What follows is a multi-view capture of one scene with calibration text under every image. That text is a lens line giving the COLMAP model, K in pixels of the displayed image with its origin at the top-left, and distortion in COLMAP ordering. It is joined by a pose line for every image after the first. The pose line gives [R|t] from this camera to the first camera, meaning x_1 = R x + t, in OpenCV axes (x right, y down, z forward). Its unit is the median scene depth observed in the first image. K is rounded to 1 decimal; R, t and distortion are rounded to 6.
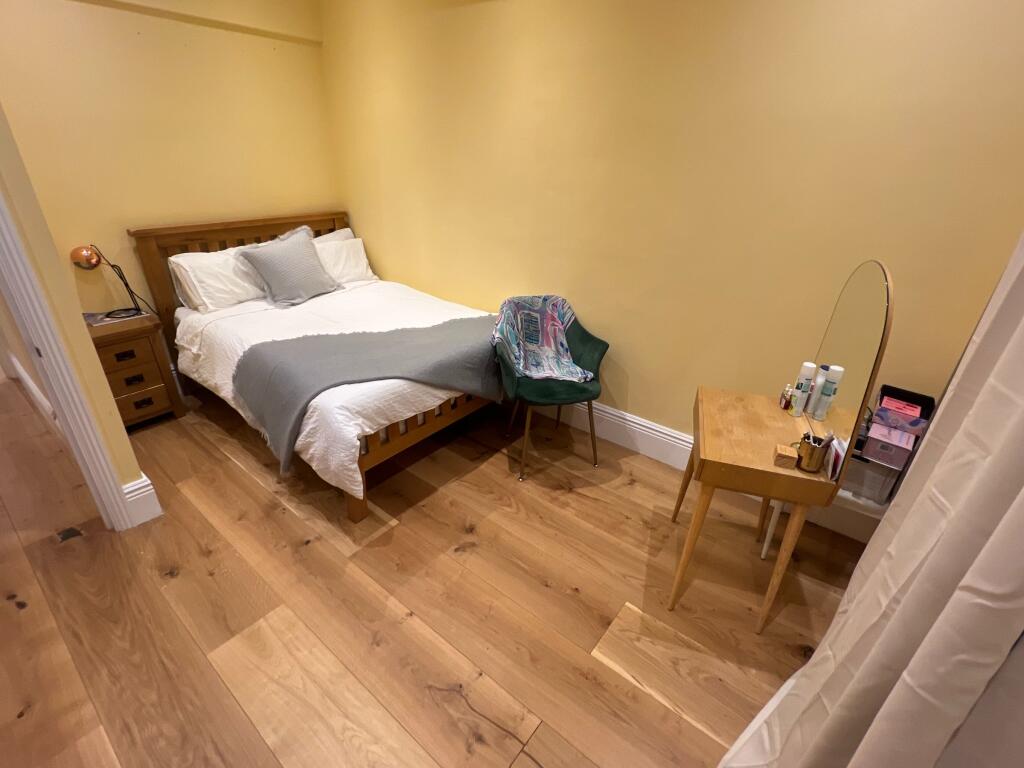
lens RADIAL K [[477.1, 0, 506.3], [0, 477.1, 382.7], [0, 0, 1]] dist [-0.001078, 0.001151]
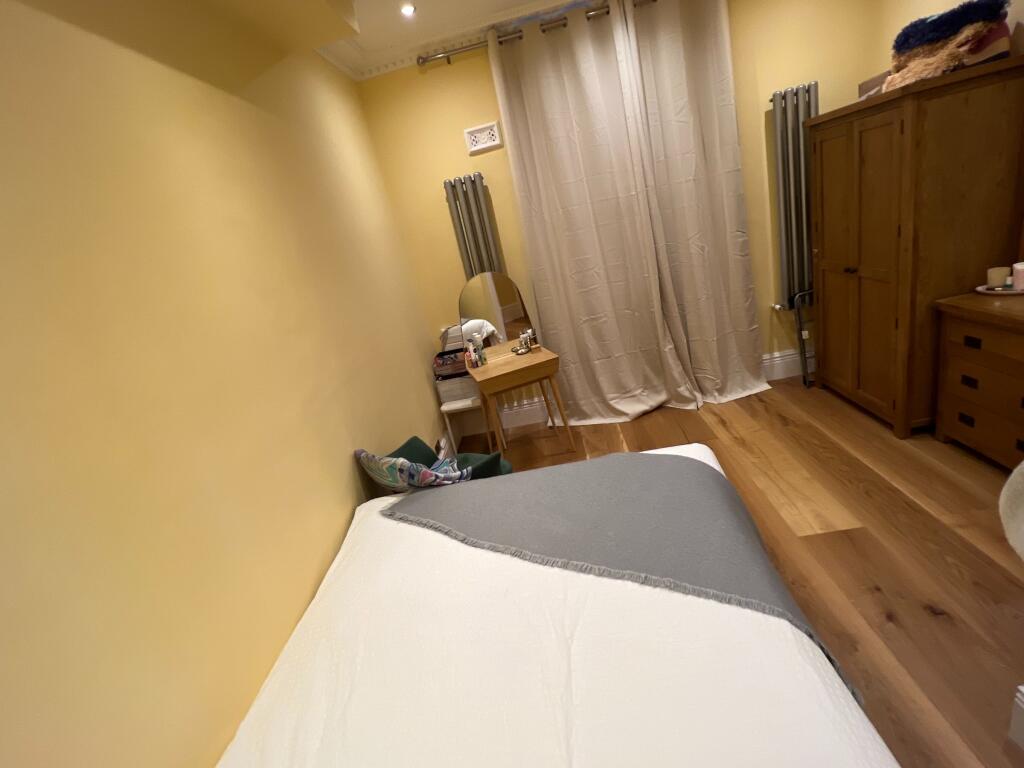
lens RADIAL K [[477.1, 0, 509.0], [0, 477.1, 380.9], [0, 0, 1]] dist [-0.001078, 0.001151]
pose [[-0.572747, -0.158367, 0.804289, -0.744113], [0.537124, 0.668683, 0.514160, -0.617158], [-0.619240, 0.726487, -0.297924, 1.198659]]
